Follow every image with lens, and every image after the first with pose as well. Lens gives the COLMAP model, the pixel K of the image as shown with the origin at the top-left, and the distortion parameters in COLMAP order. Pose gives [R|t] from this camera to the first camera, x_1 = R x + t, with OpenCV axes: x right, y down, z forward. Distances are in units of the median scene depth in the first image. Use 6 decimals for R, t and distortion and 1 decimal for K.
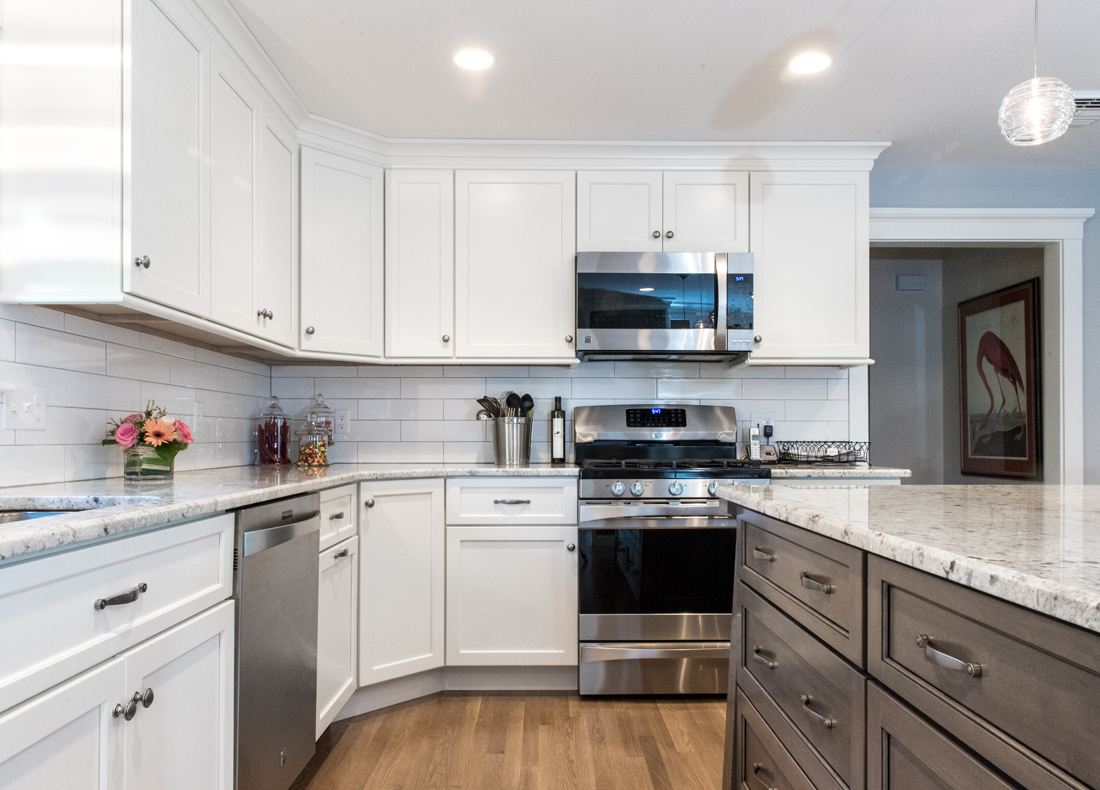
lens RADIAL K [[819.0, 0, 552.8], [0, 819.0, 433.7], [0, 0, 1]] dist [-0.001224, 0.004133]
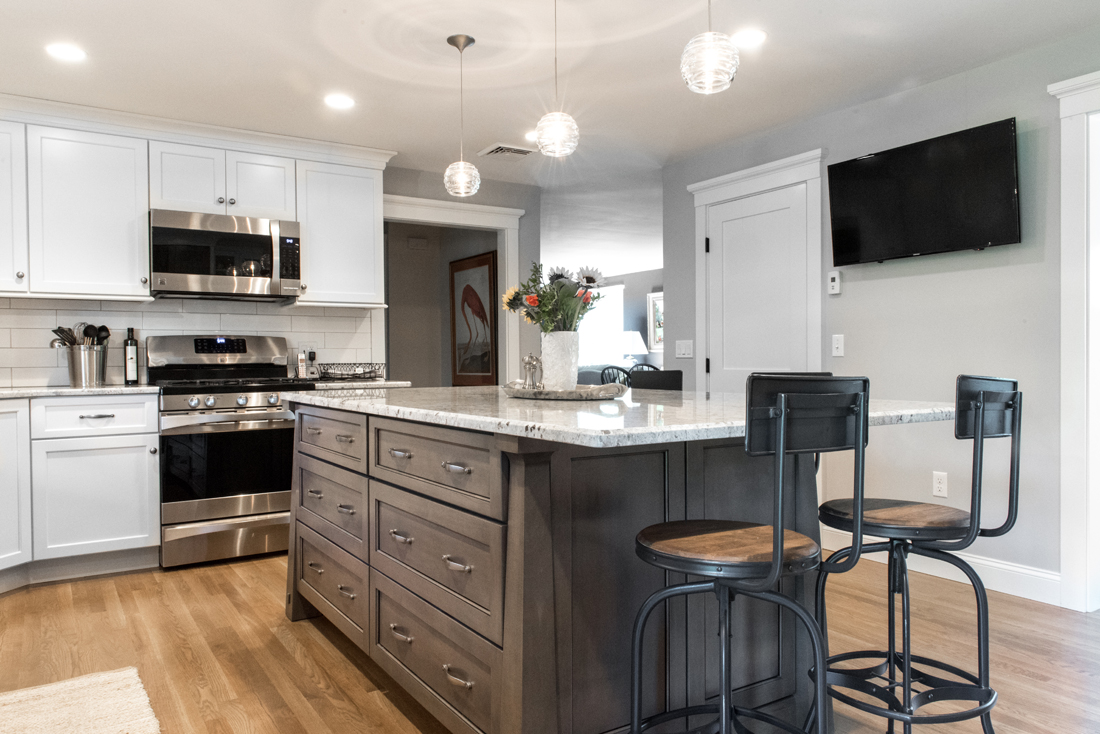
lens RADIAL K [[783.2, 0, 549.4], [0, 783.2, 365.9], [0, 0, 1]] dist [0.009762, -0.008282]
pose [[0.848513, -0.012718, 0.529022, -0.086592], [0.008028, 0.999905, 0.011161, 0.001816], [-0.529114, -0.005223, 0.848535, -0.294025]]
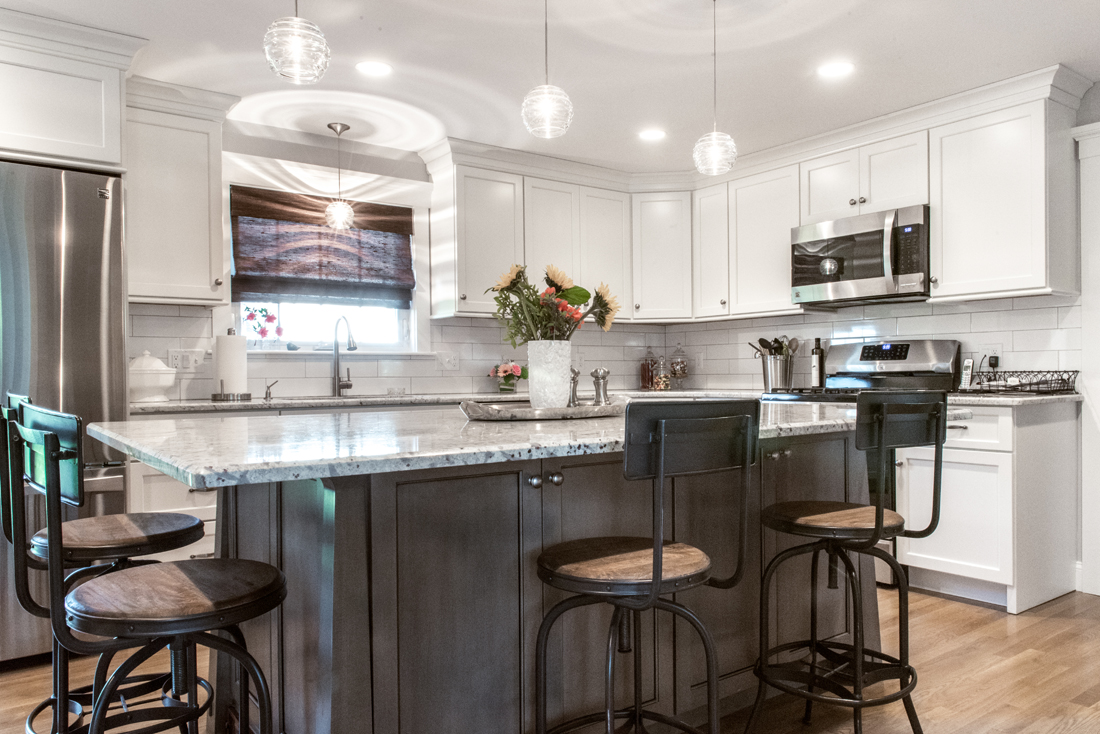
lens RADIAL K [[783.2, 0, 552.9], [0, 783.2, 377.9], [0, 0, 1]] dist [0.009762, -0.008282]
pose [[0.578340, -0.002882, -0.815791, 0.819929], [0.012679, 0.999905, 0.005456, 0.005313], [0.815697, -0.013499, 0.578321, -0.040376]]
